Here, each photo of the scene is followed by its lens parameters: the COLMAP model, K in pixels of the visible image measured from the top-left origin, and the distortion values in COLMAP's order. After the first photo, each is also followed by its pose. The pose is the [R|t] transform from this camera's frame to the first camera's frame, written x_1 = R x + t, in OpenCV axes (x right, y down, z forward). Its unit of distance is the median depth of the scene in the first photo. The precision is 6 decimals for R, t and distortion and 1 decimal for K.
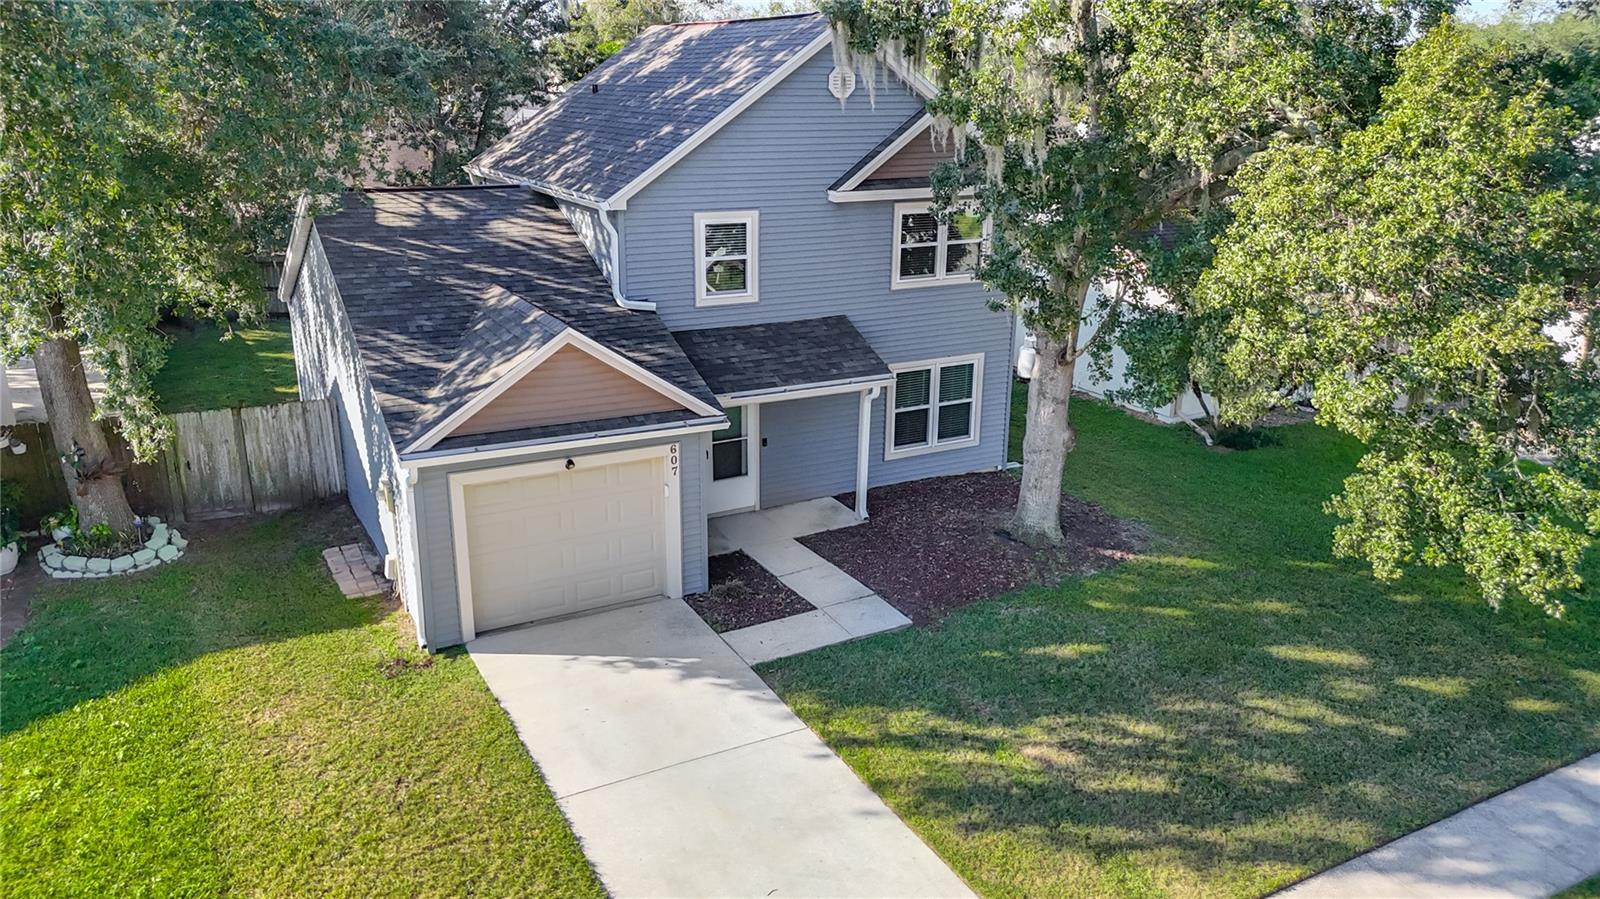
lens RADIAL K [[1172.3, 0, 798.5], [0, 1172.3, 455.8], [0, 0, 1]] dist [0.083206, -0.088536]
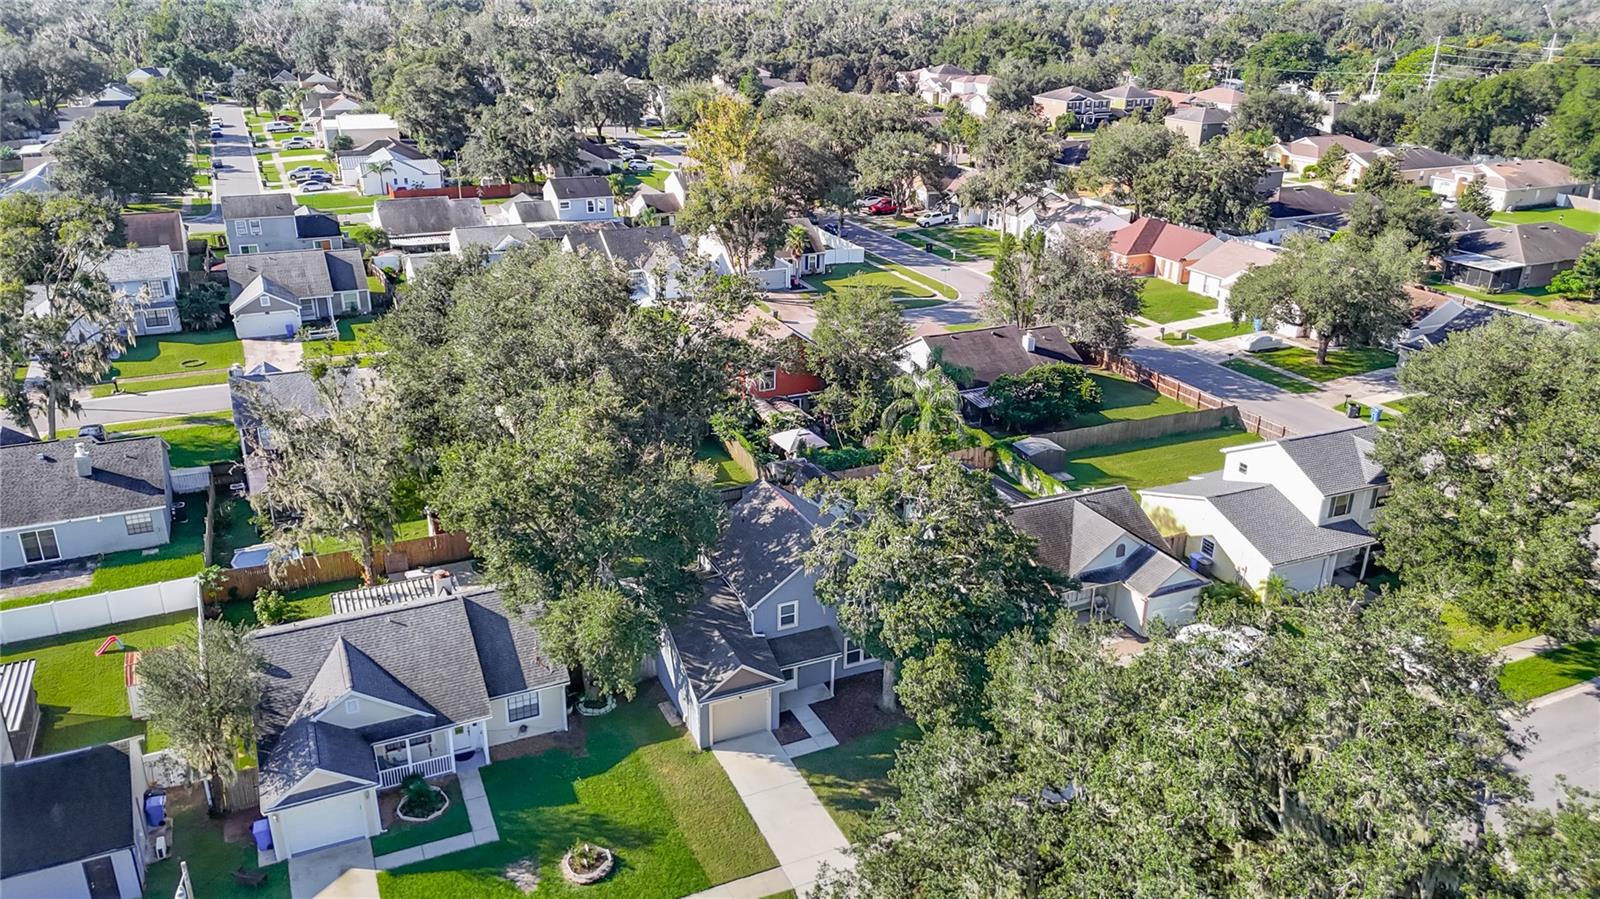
lens RADIAL K [[1172.3, 0, 800.1], [0, 1172.3, 450.5], [0, 0, 1]] dist [0.083206, -0.088536]
pose [[0.997414, 0.029112, -0.065705, 0.191264], [-0.024071, 0.996798, 0.076257, -0.996574], [0.067714, -0.074478, 0.994921, -2.415503]]
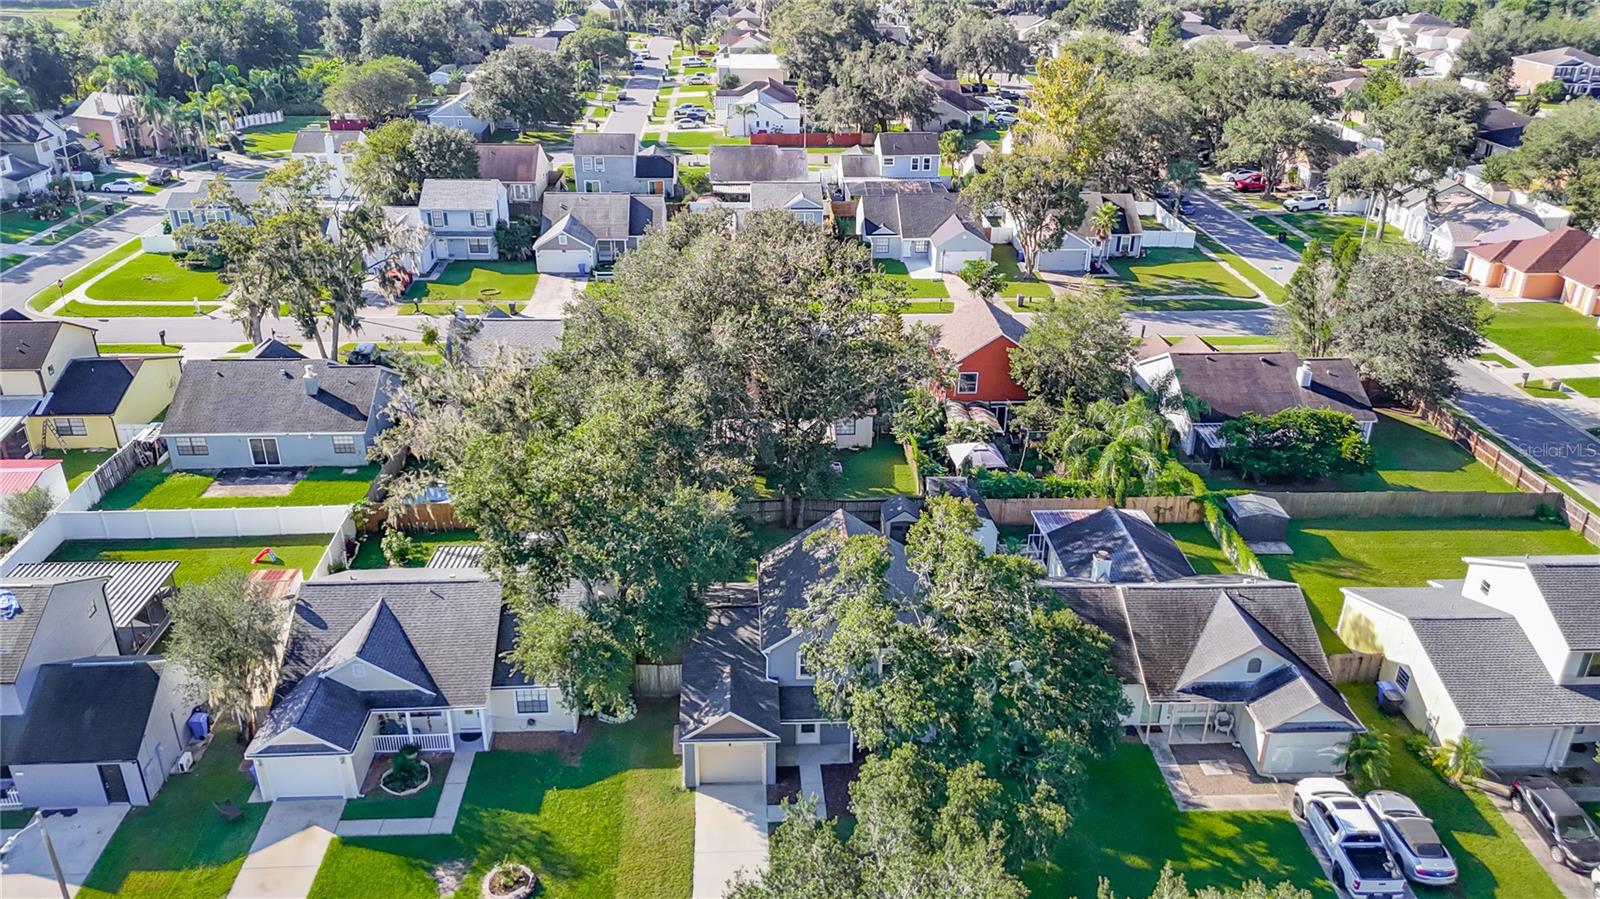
lens RADIAL K [[1172.3, 0, 800.9], [0, 1172.3, 449.9], [0, 0, 1]] dist [0.083206, -0.088536]
pose [[0.901166, 0.184109, -0.392434, 1.116180], [-0.133076, 0.979107, 0.153755, -1.322887], [0.412543, -0.086335, 0.906838, -1.816838]]
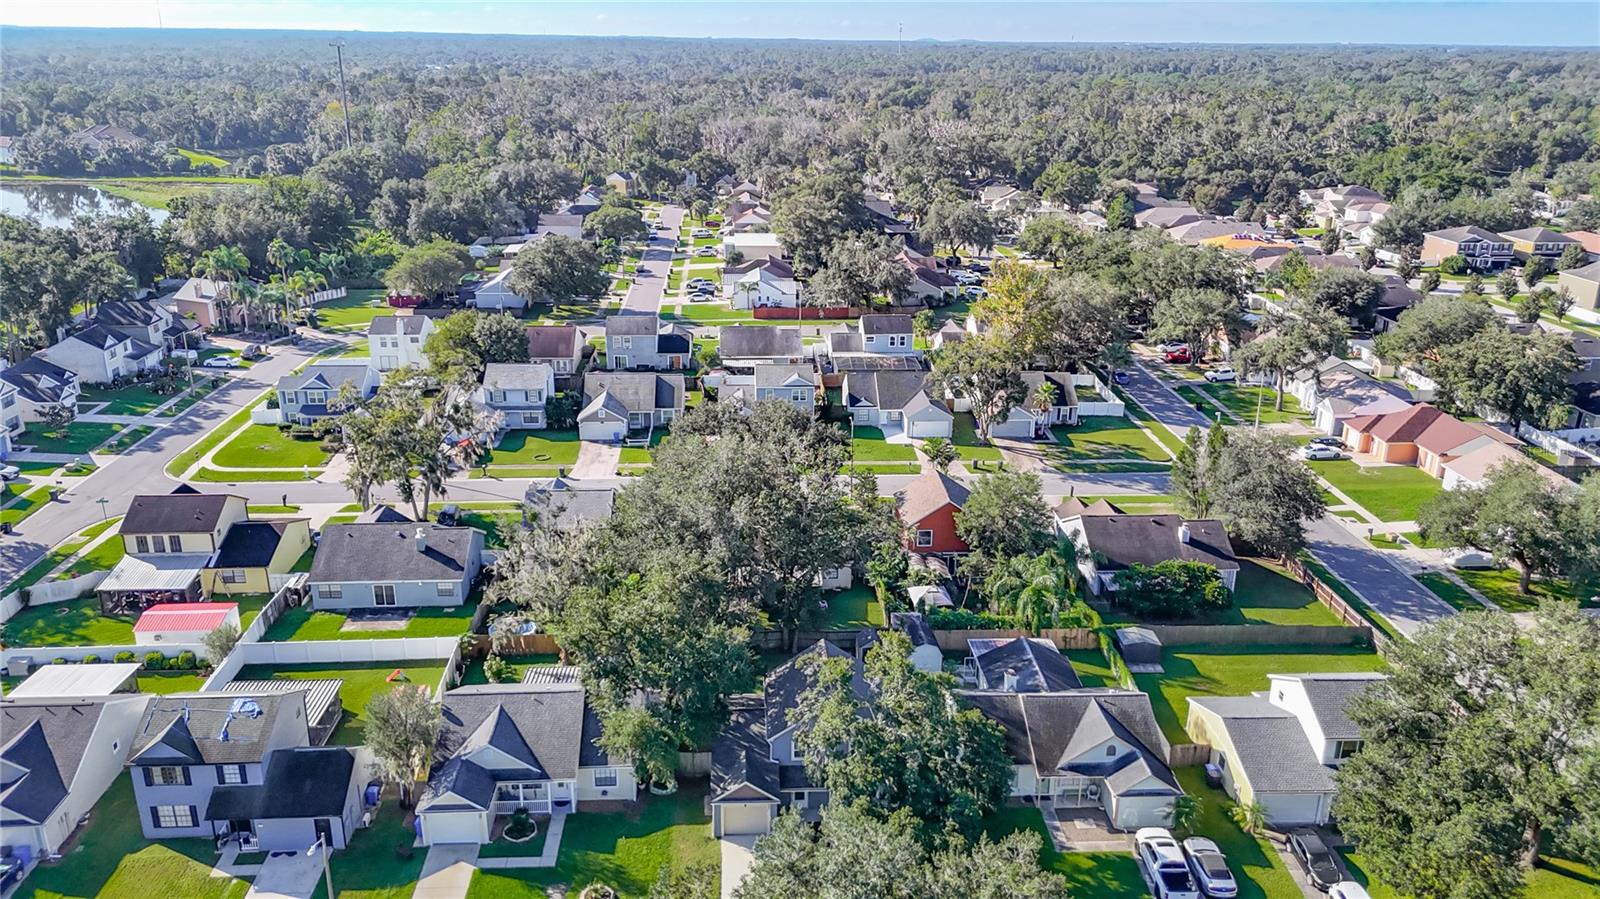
lens RADIAL K [[1172.3, 0, 801.1], [0, 1172.3, 446.2], [0, 0, 1]] dist [0.083206, -0.088536]
pose [[0.902242, 0.139591, -0.408012, 1.740573], [-0.131679, 0.990150, 0.047572, -1.675608], [0.410634, 0.010805, 0.911736, -3.248638]]
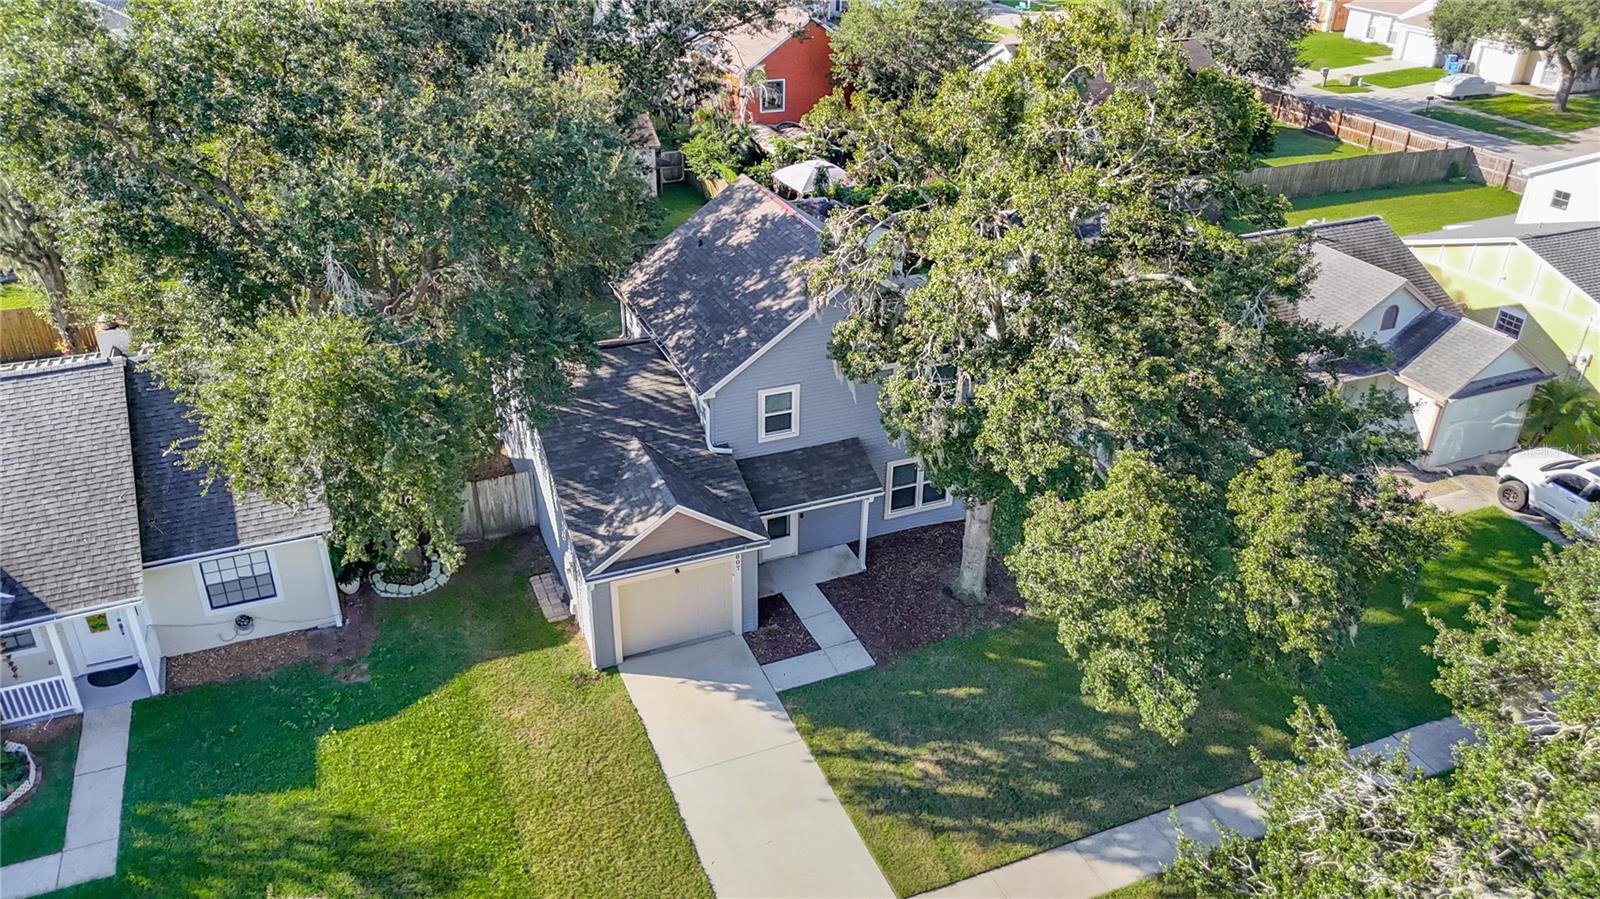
lens RADIAL K [[1172.3, 0, 799.6], [0, 1172.3, 452.2], [0, 0, 1]] dist [0.083206, -0.088536]
pose [[0.994903, 0.053336, -0.085574, 0.122470], [-0.035718, 0.980040, 0.195567, -0.505821], [0.094297, -0.191514, 0.976950, -0.630982]]
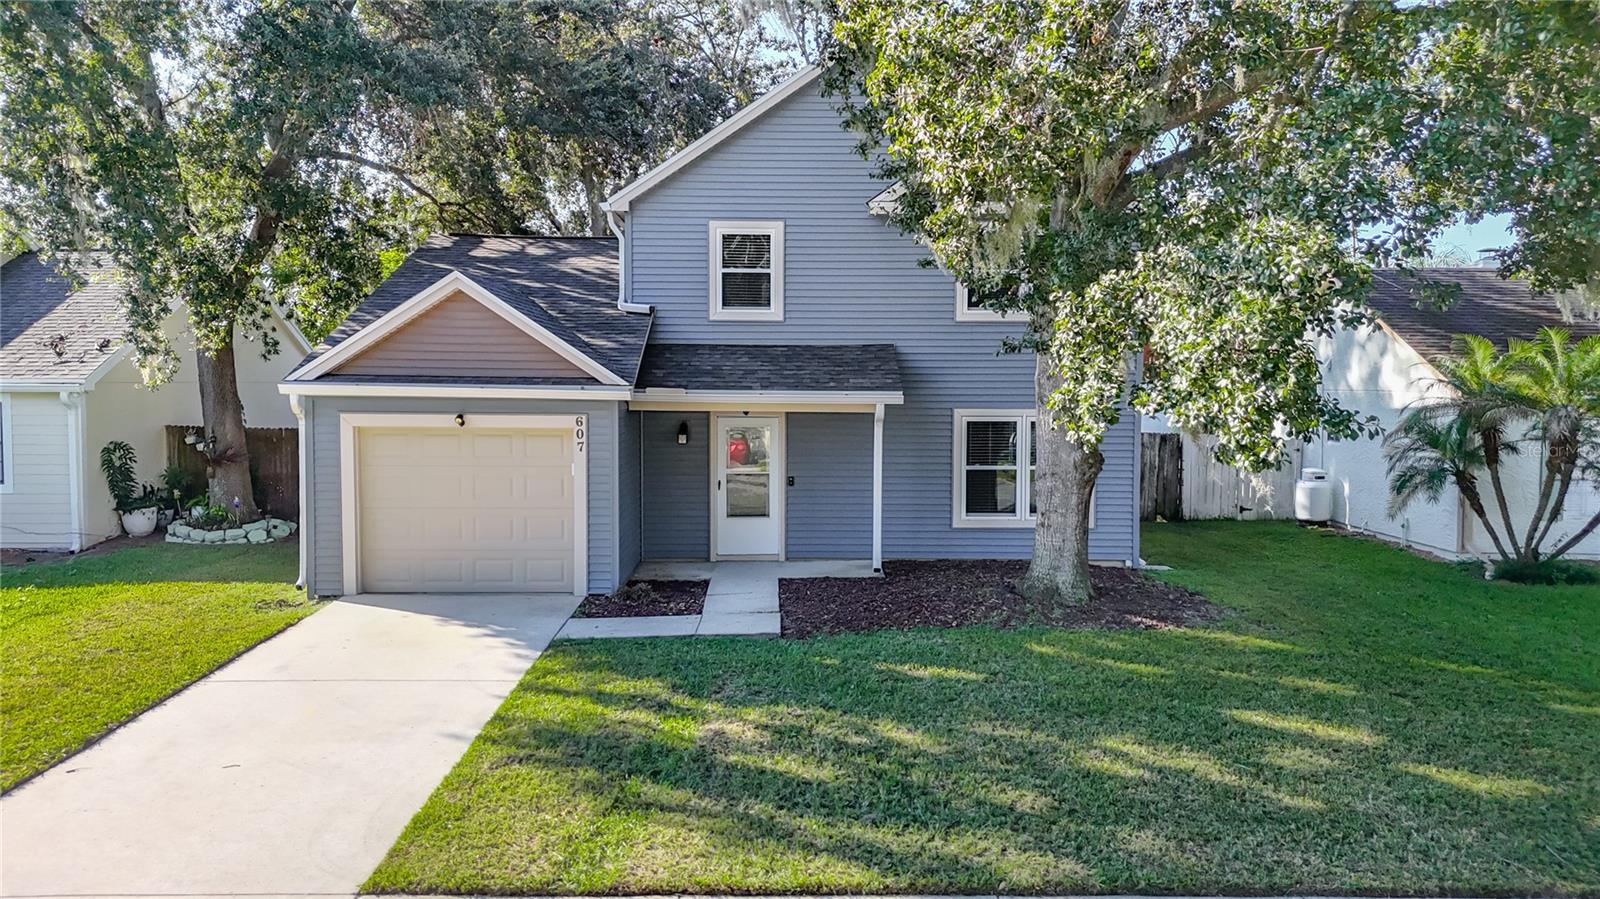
lens RADIAL K [[1172.3, 0, 803.1], [0, 1172.3, 453.7], [0, 0, 1]] dist [0.083206, -0.088536]
pose [[0.880994, 0.019500, -0.472726, 0.510347], [-0.139105, 0.965665, -0.219409, 0.207412], [0.452217, 0.259057, 0.853458, 0.304554]]
